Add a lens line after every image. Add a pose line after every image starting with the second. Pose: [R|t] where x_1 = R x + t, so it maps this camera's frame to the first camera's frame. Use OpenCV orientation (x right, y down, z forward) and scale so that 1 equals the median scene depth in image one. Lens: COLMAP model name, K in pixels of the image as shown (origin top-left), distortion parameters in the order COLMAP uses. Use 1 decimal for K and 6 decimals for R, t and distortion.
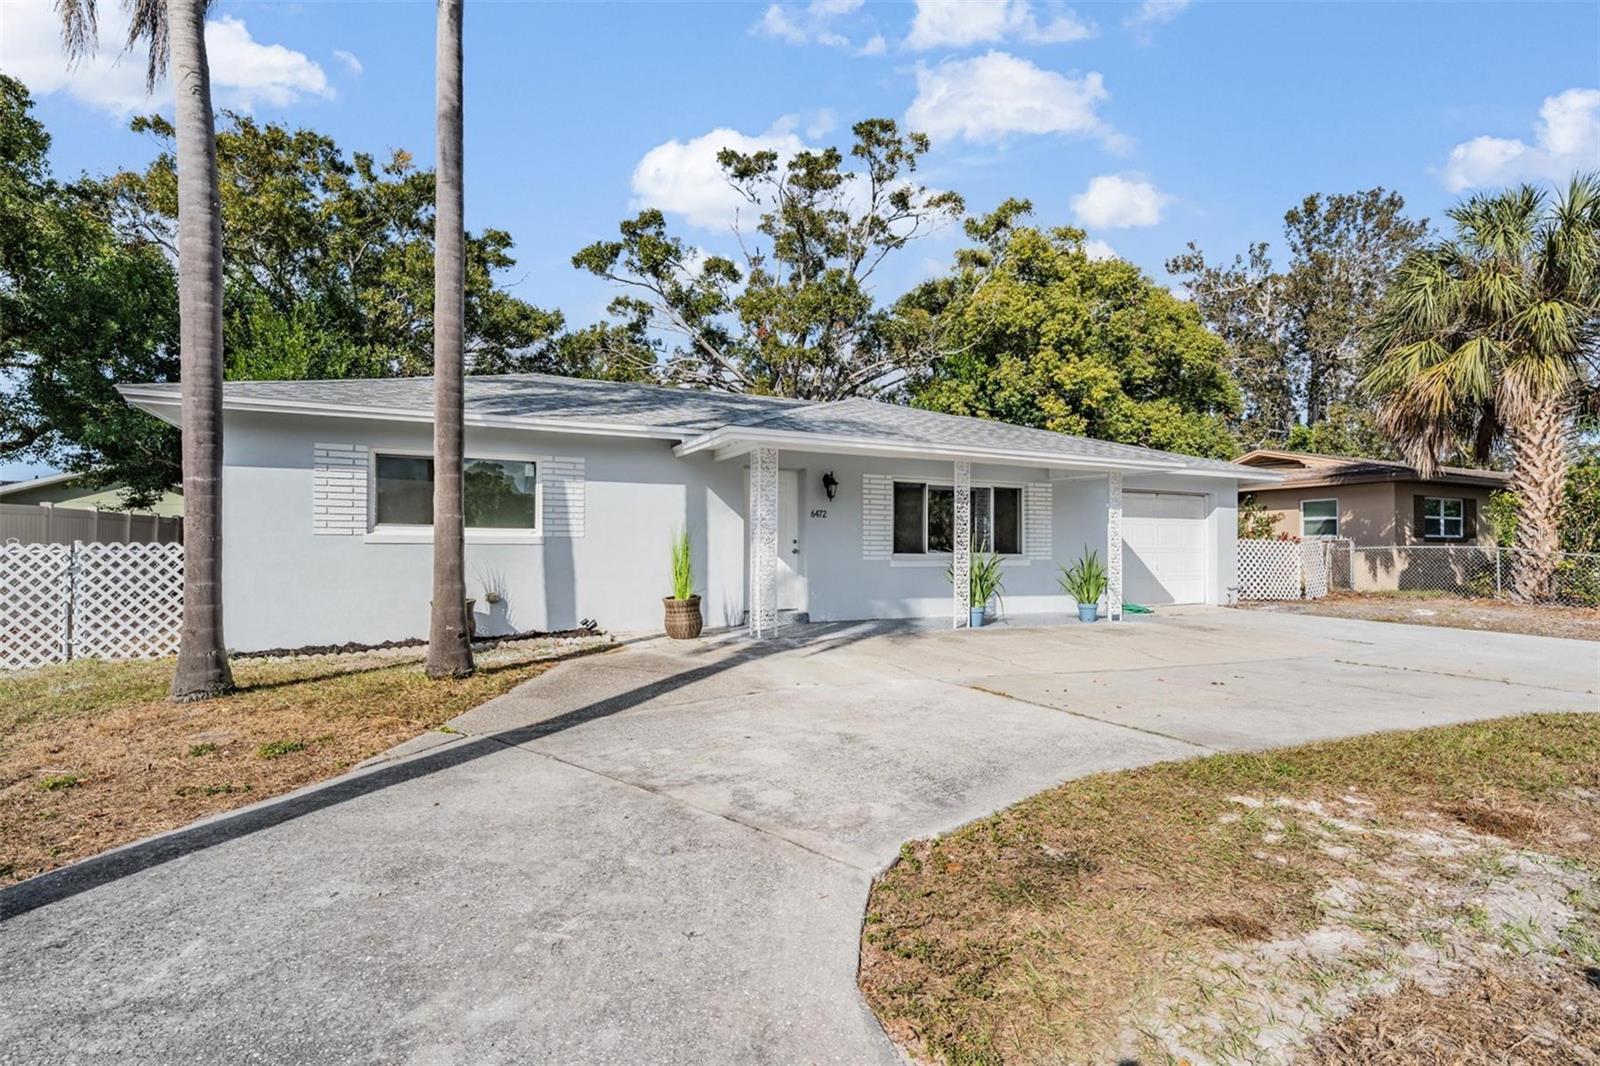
lens RADIAL K [[777.3, 0, 809.2], [0, 777.3, 511.8], [0, 0, 1]] dist [0.001172, 0.000098]
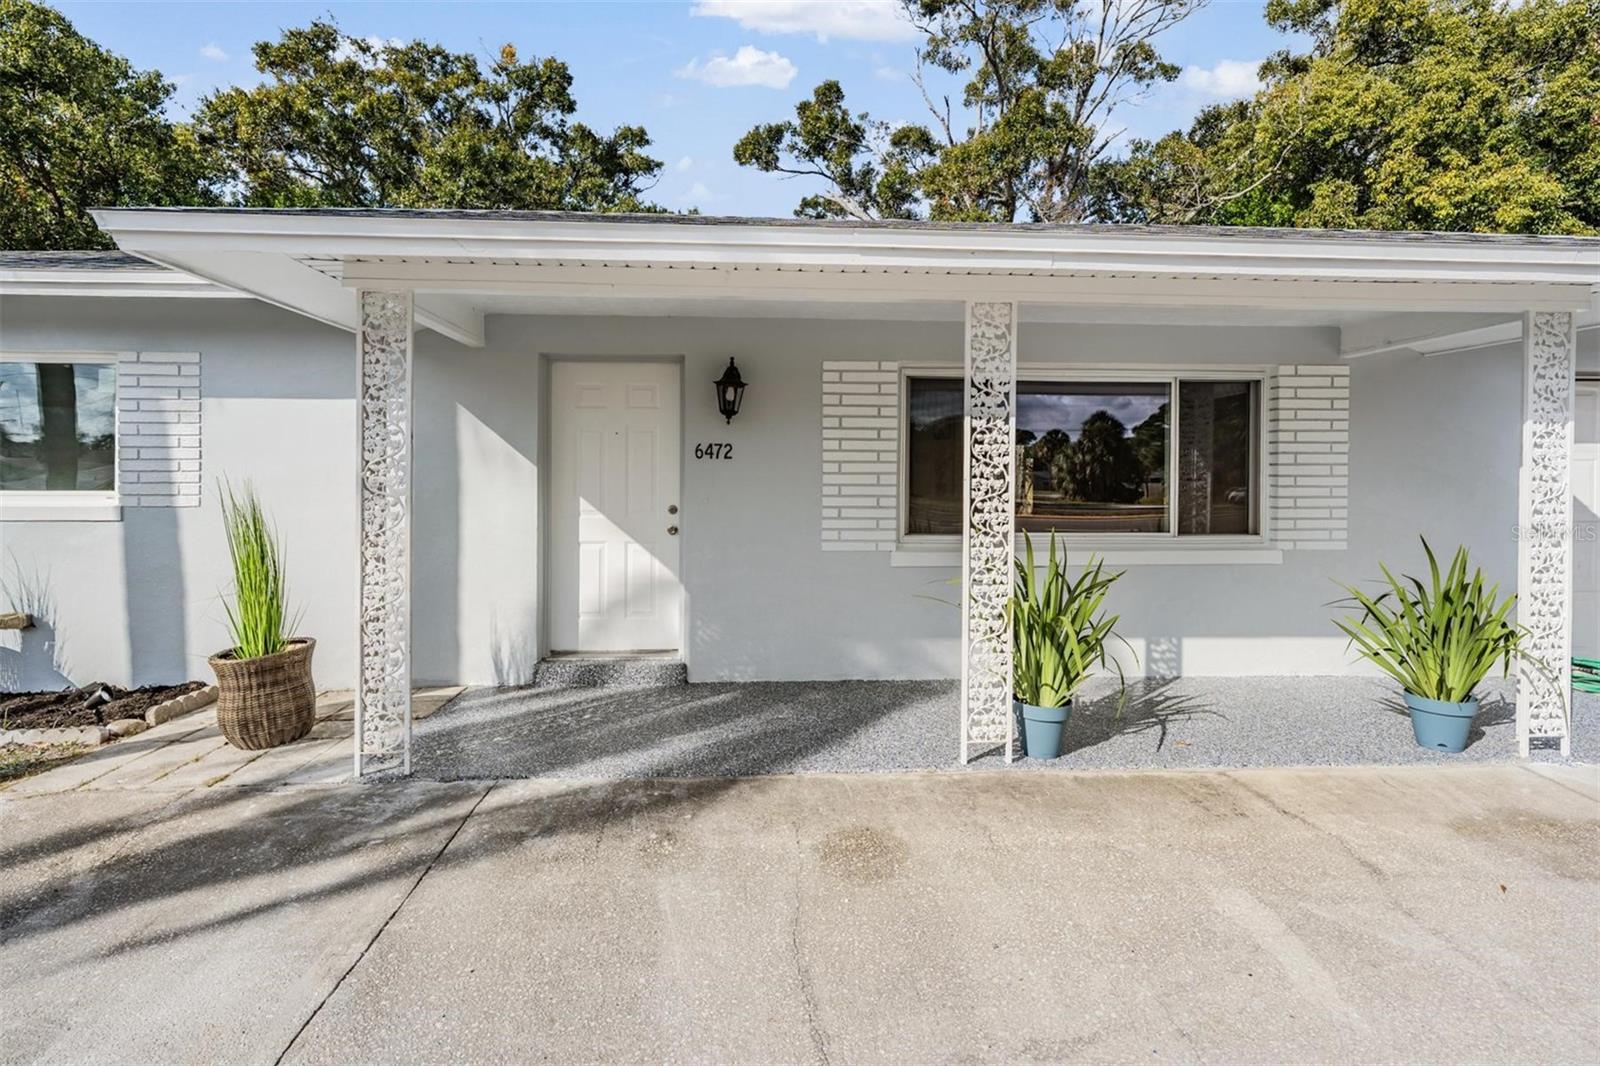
lens RADIAL K [[752.3, 0, 801.7], [0, 752.3, 478.6], [0, 0, 1]] dist [-0.001709, -0.000036]
pose [[0.918465, -0.000553, -0.395501, 0.203950], [0.019576, 0.998837, 0.044063, 0.000068], [0.395017, -0.048213, 0.917408, 0.519431]]
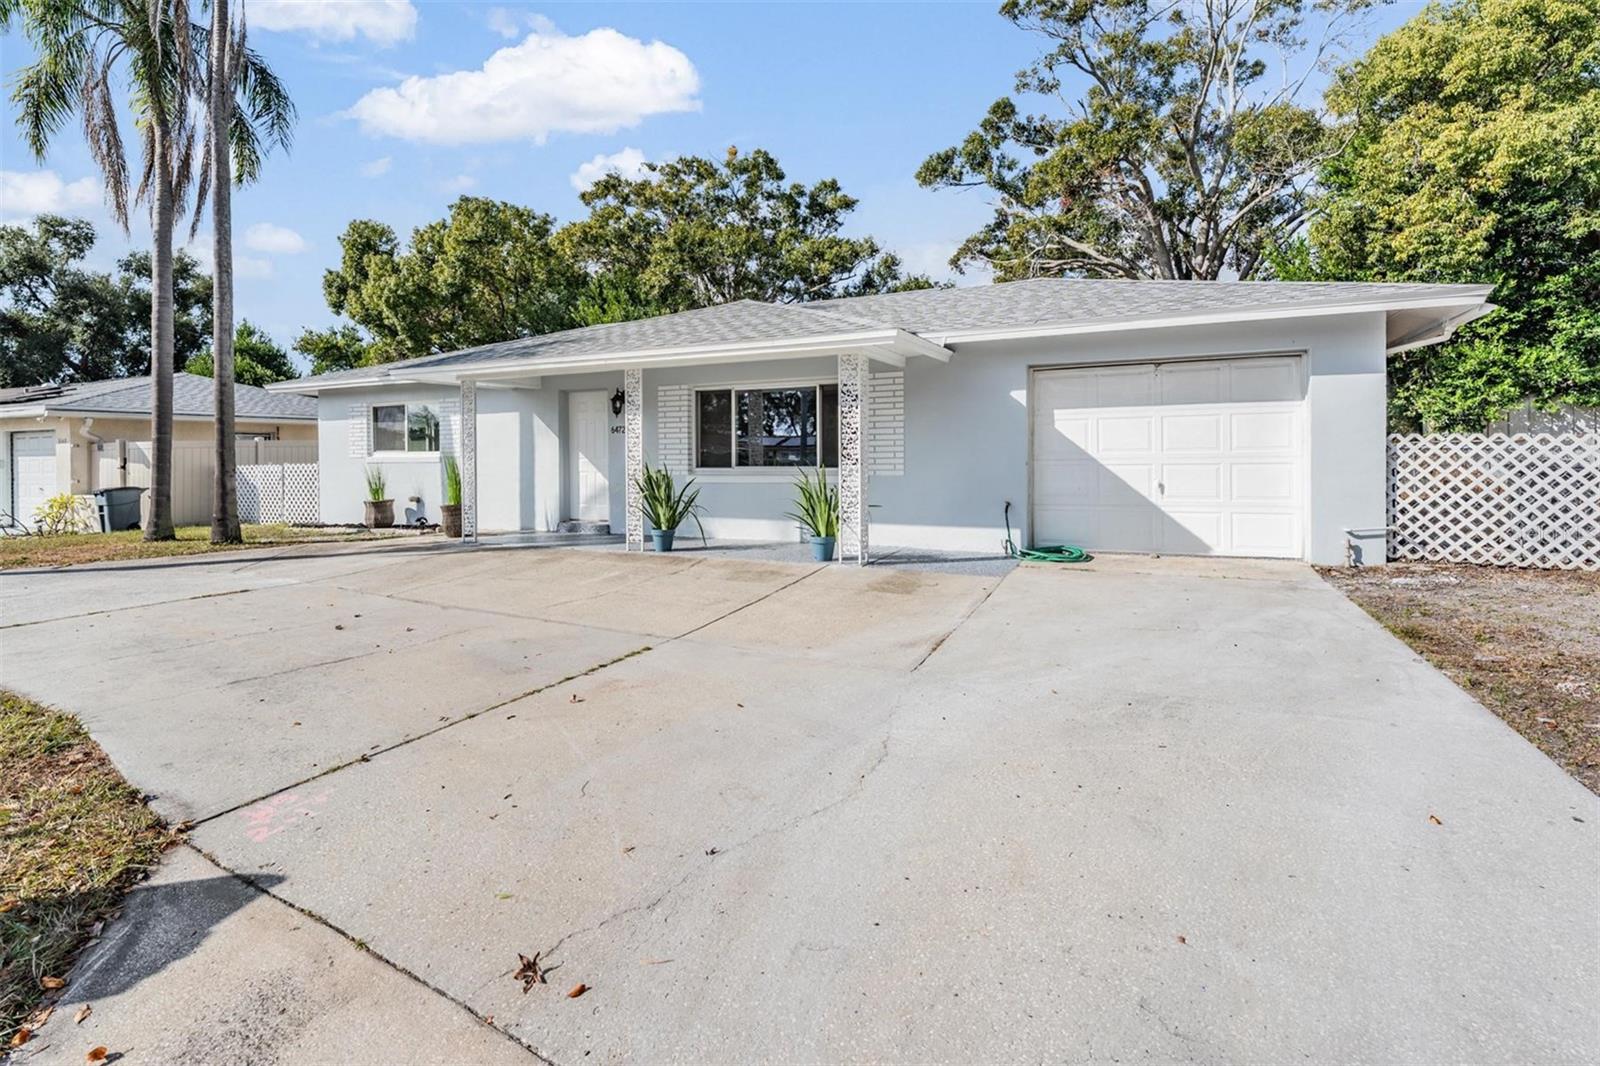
lens RADIAL K [[747.5, 0, 799.1], [0, 747.5, 452.5], [0, 0, 1]] dist [0.001019, 0.000098]
pose [[0.619352, -0.011814, -0.785024, 0.805919], [0.051038, 0.998378, 0.025242, 0.016970], [0.783453, -0.055699, 0.618950, 0.488365]]
